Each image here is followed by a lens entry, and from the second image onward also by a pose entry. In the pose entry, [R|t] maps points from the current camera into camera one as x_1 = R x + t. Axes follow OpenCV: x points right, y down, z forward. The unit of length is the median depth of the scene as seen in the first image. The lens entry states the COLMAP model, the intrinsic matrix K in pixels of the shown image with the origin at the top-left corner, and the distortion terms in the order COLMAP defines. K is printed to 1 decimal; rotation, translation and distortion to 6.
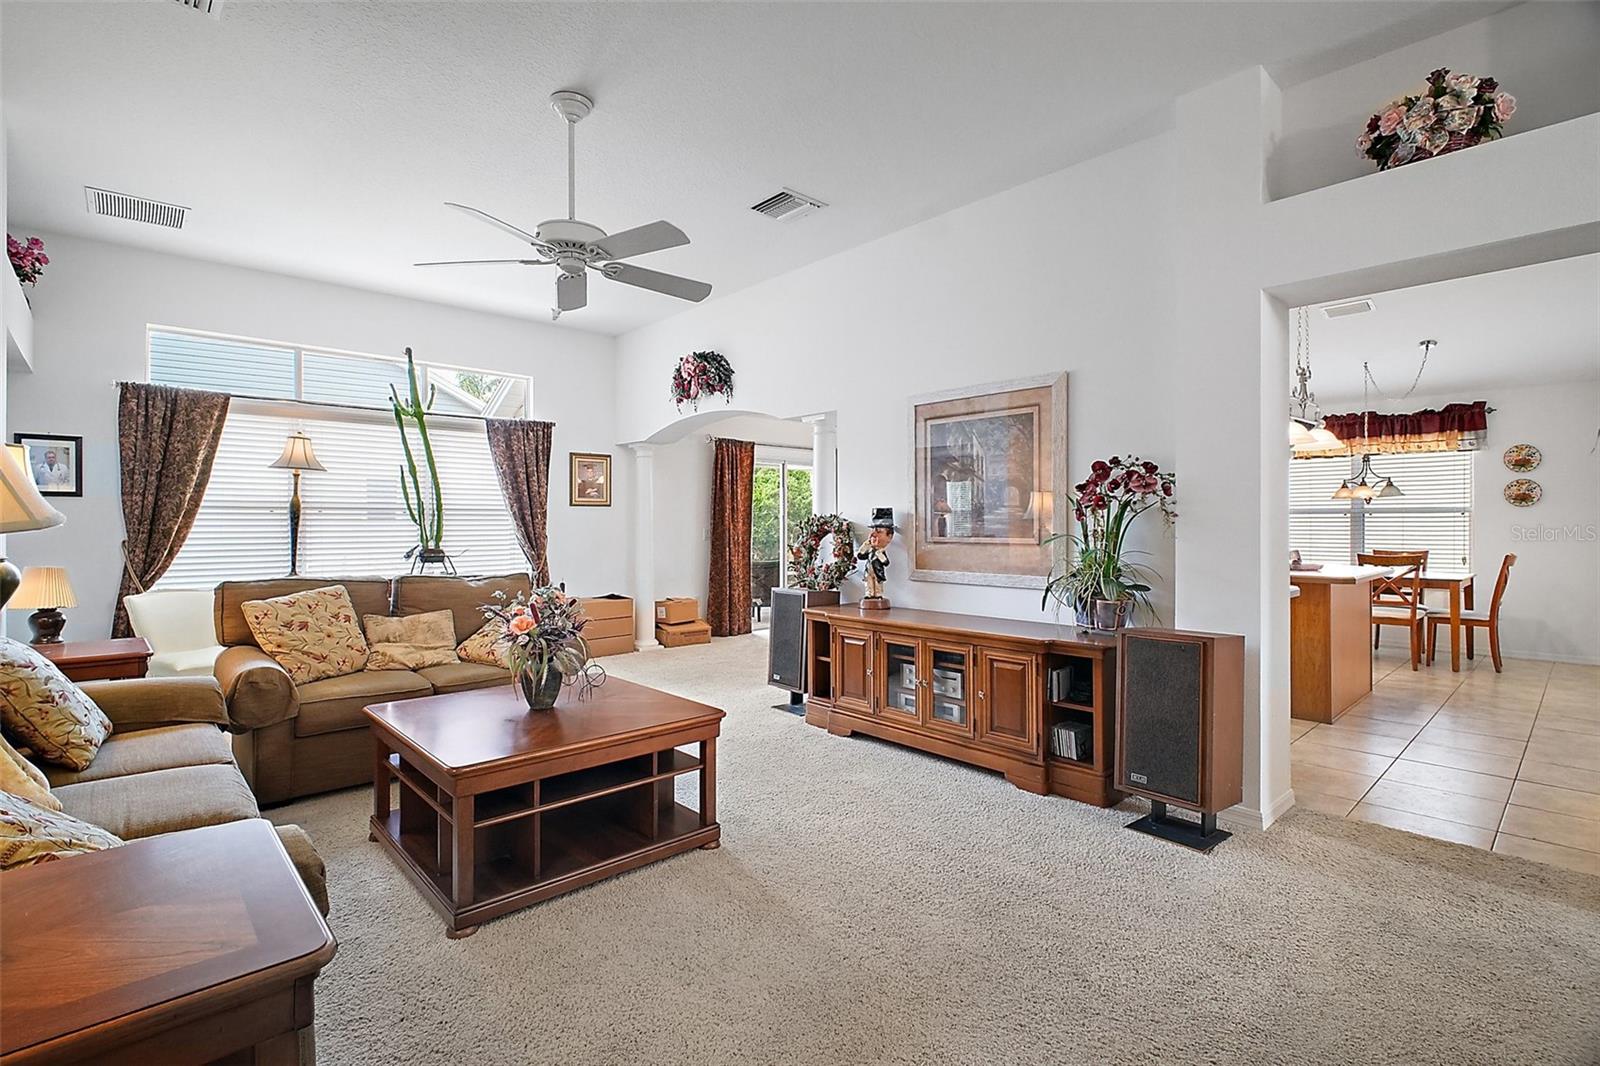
lens RADIAL K [[749.2, 0, 787.8], [0, 749.2, 529.3], [0, 0, 1]] dist [-0.000952, -0.000944]
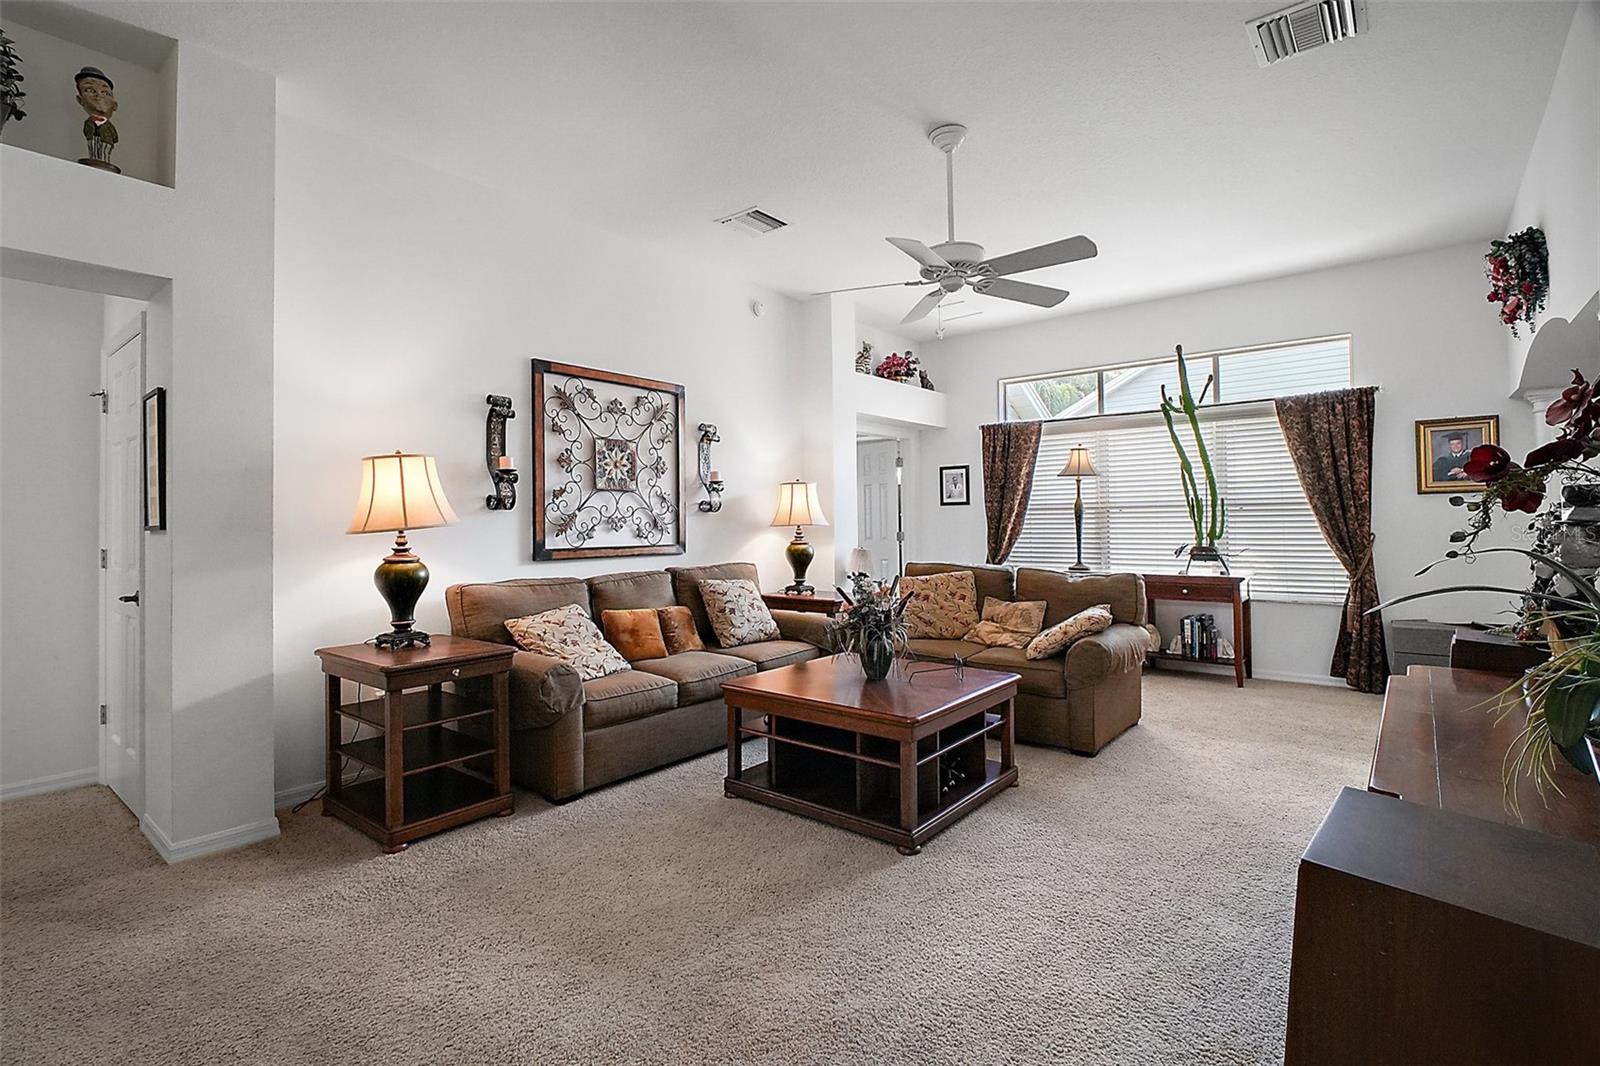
lens RADIAL K [[749.2, 0, 785.2], [0, 749.2, 518.4], [0, 0, 1]] dist [-0.000952, -0.000944]
pose [[0.134948, -0.009783, -0.990804, 0.411924], [0.000418, 0.999952, -0.009816, -0.001152], [0.990853, 0.000910, 0.134945, 0.346988]]
